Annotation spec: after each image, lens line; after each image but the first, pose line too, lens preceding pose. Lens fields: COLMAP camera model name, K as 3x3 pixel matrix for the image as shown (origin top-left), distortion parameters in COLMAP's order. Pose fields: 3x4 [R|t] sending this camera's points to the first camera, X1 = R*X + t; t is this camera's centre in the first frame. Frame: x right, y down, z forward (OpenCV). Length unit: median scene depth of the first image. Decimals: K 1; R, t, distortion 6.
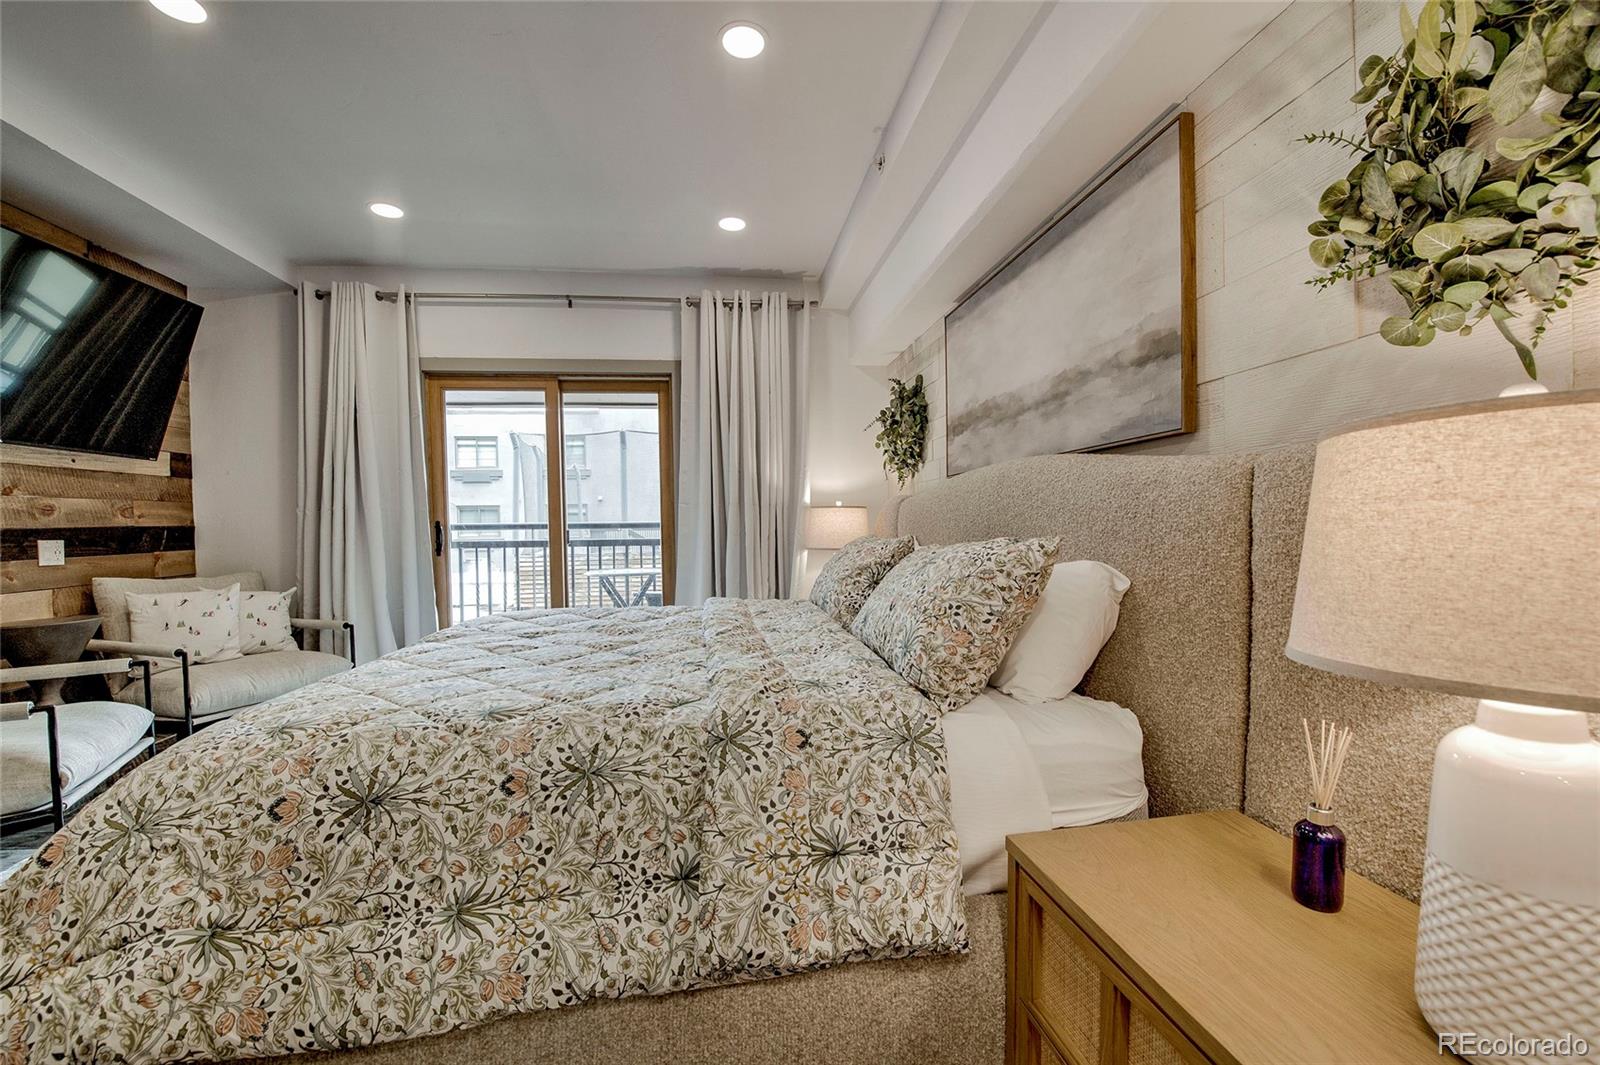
lens RADIAL K [[641.8, 0, 790.3], [0, 641.8, 538.9], [0, 0, 1]] dist [-0.011801, -0.005406]
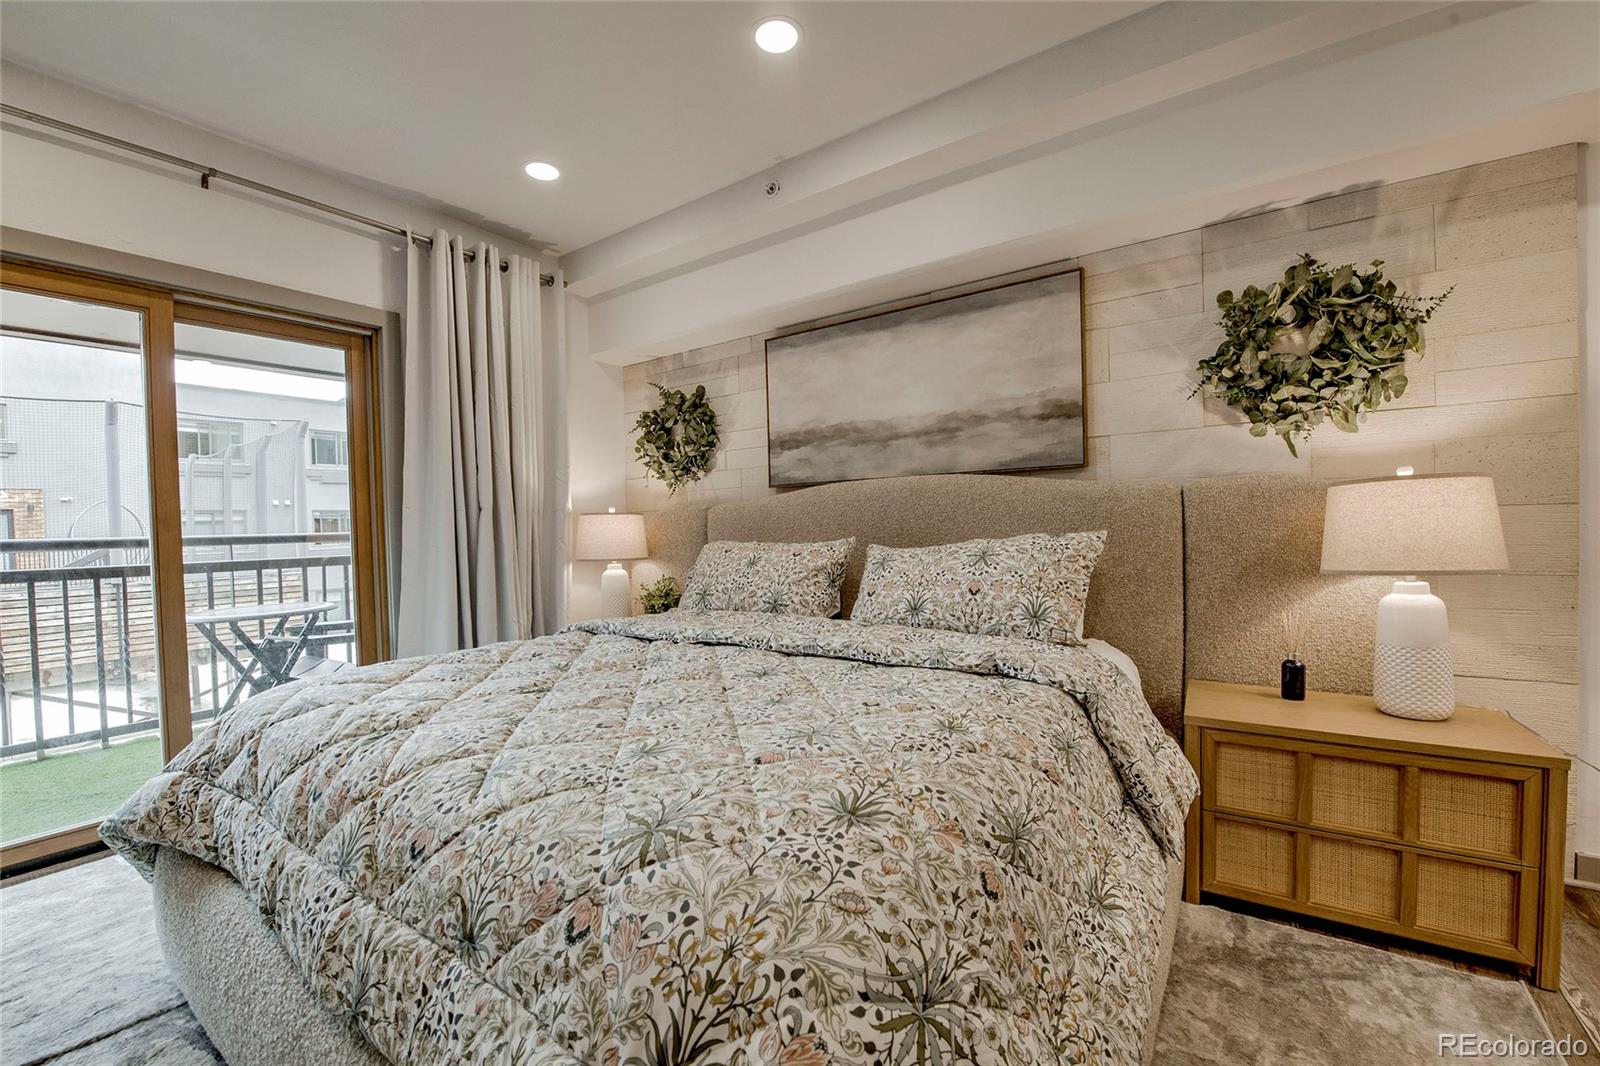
lens RADIAL K [[657.2, 0, 801.5], [0, 657.2, 540.8], [0, 0, 1]] dist [-0.022192, 0.000595]
pose [[0.670281, -0.020509, 0.741824, -0.558238], [0.034091, 0.999414, -0.003173, -0.000254], [-0.741324, 0.027416, 0.670587, 0.224149]]
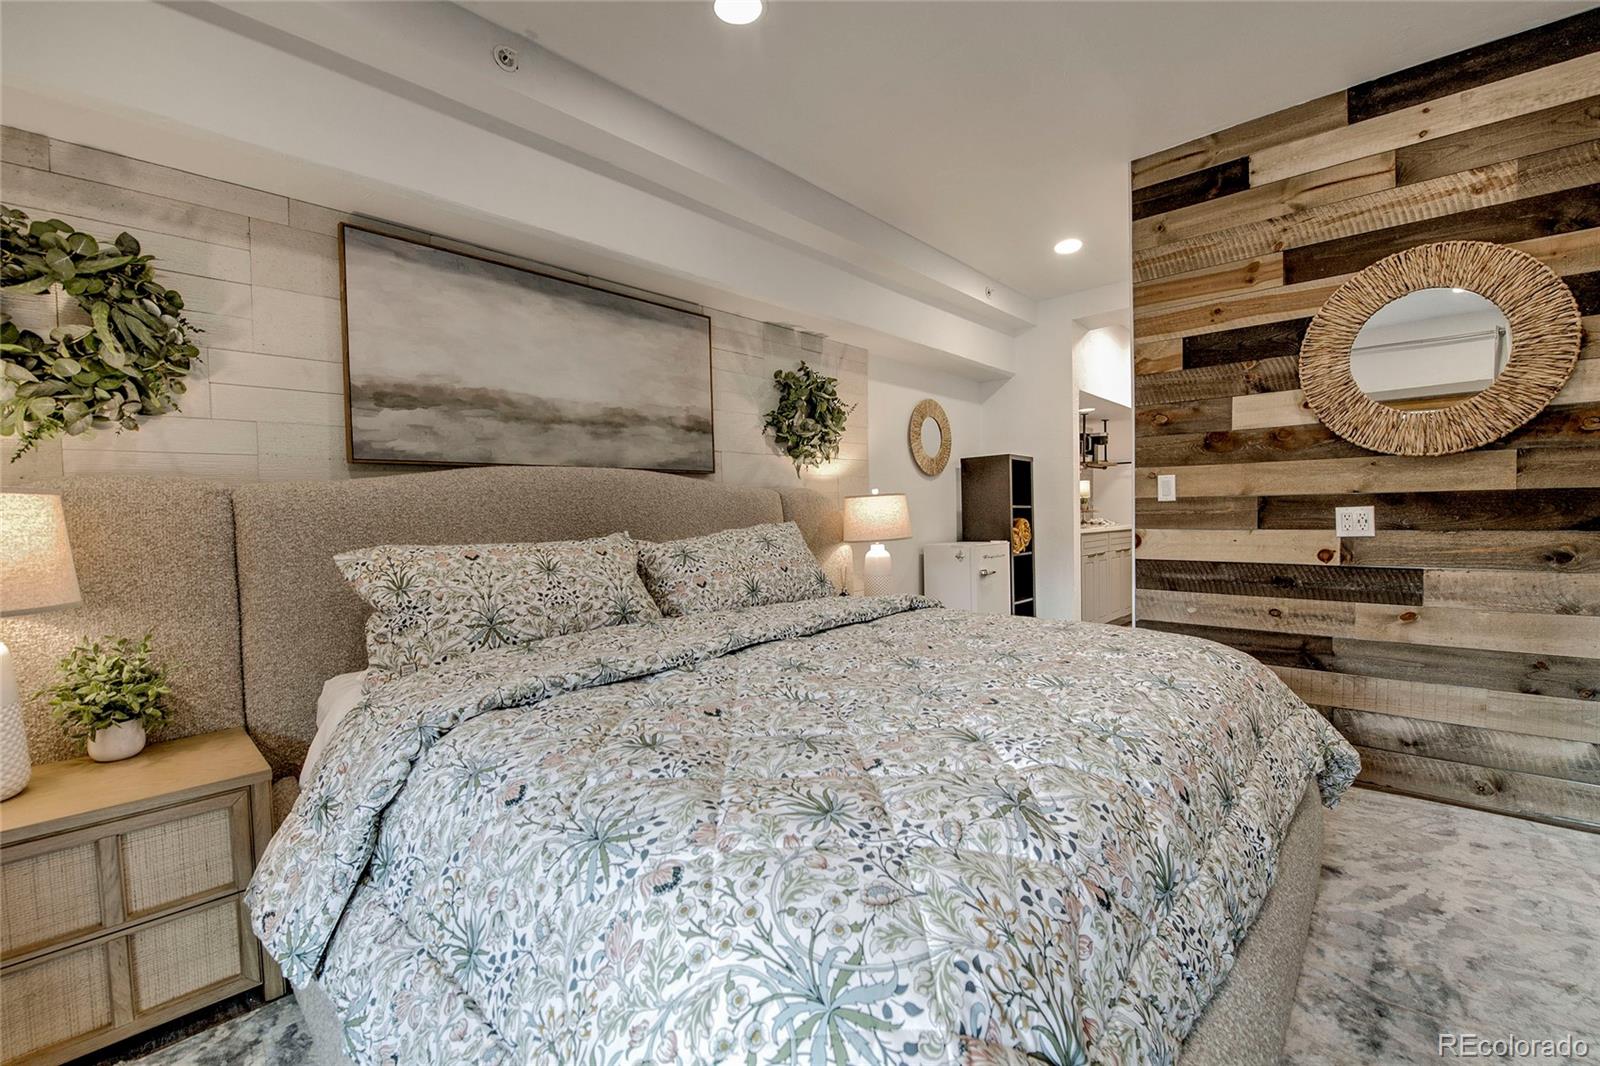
lens RADIAL K [[652.7, 0, 793.6], [0, 652.7, 535.9], [0, 0, 1]] dist [-0.011090, -0.005343]
pose [[-0.638183, -0.005674, 0.769864, -0.598331], [0.047021, 0.997819, 0.046332, -0.027091], [-0.768448, 0.065768, -0.636524, 1.110987]]
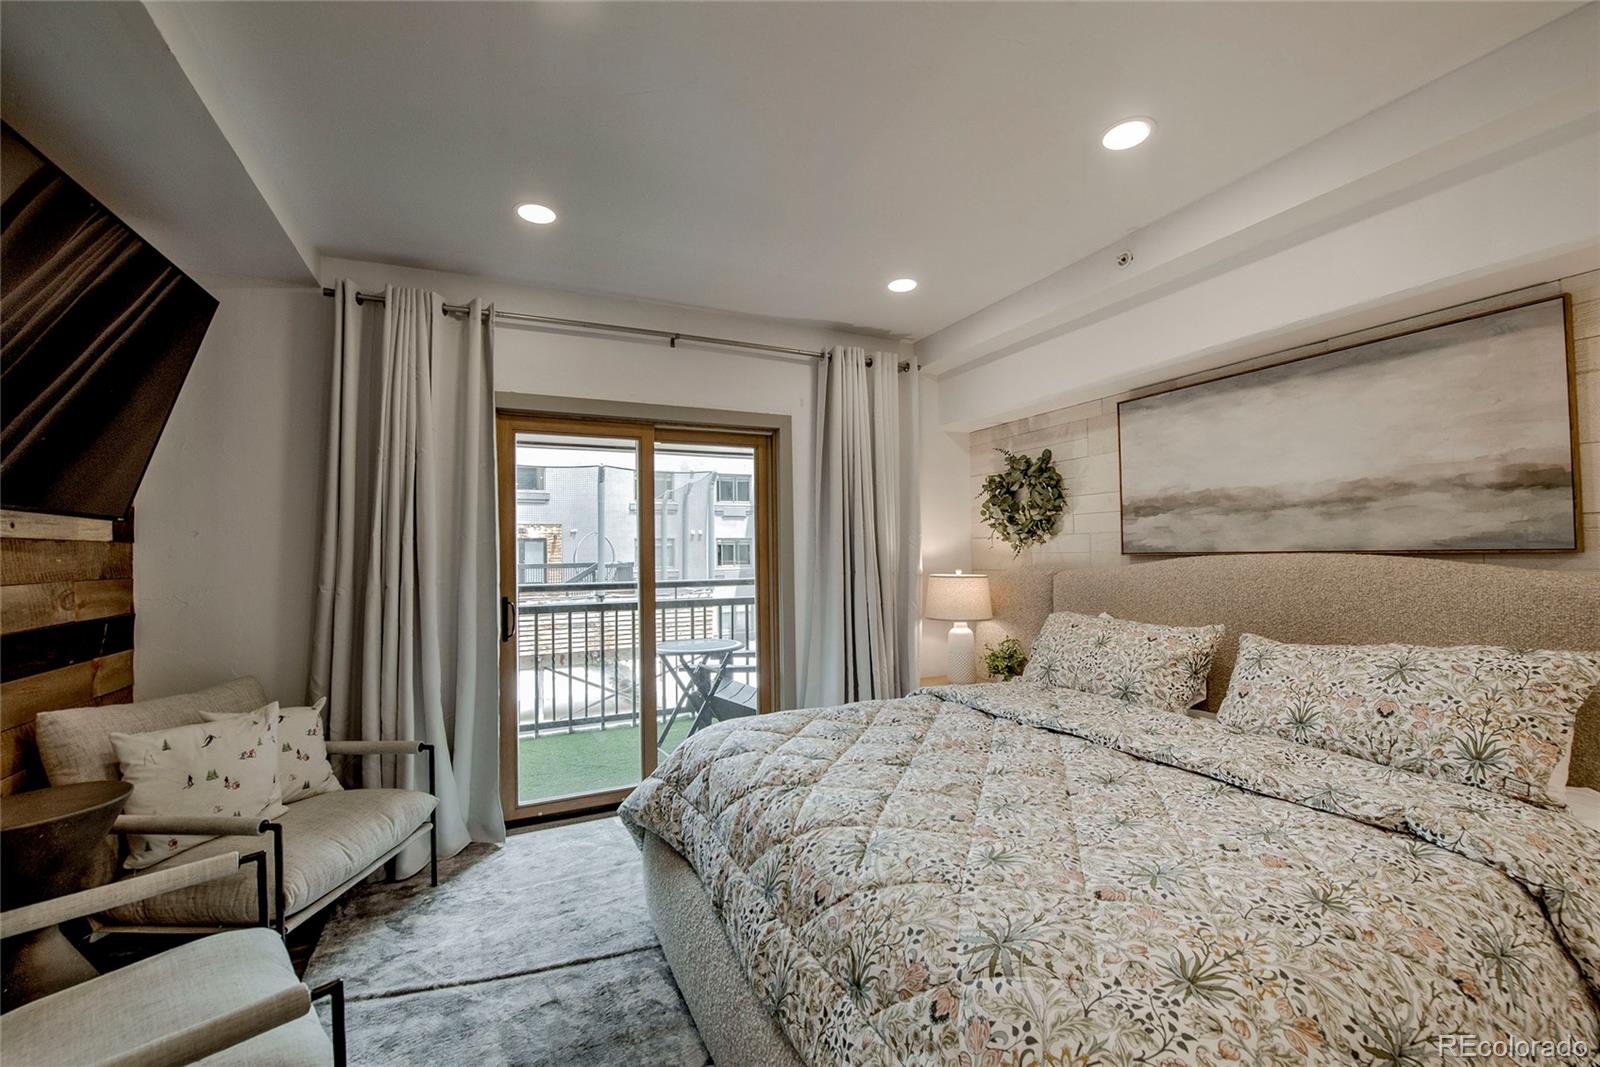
lens RADIAL K [[652.7, 0, 793.6], [0, 652.7, 536.4], [0, 0, 1]] dist [-0.011090, -0.005343]
pose [[0.951118, 0.009603, 0.308679, -0.604177], [0.007316, 0.998535, -0.053609, -0.074630], [-0.308741, 0.053247, 0.949654, 0.164013]]
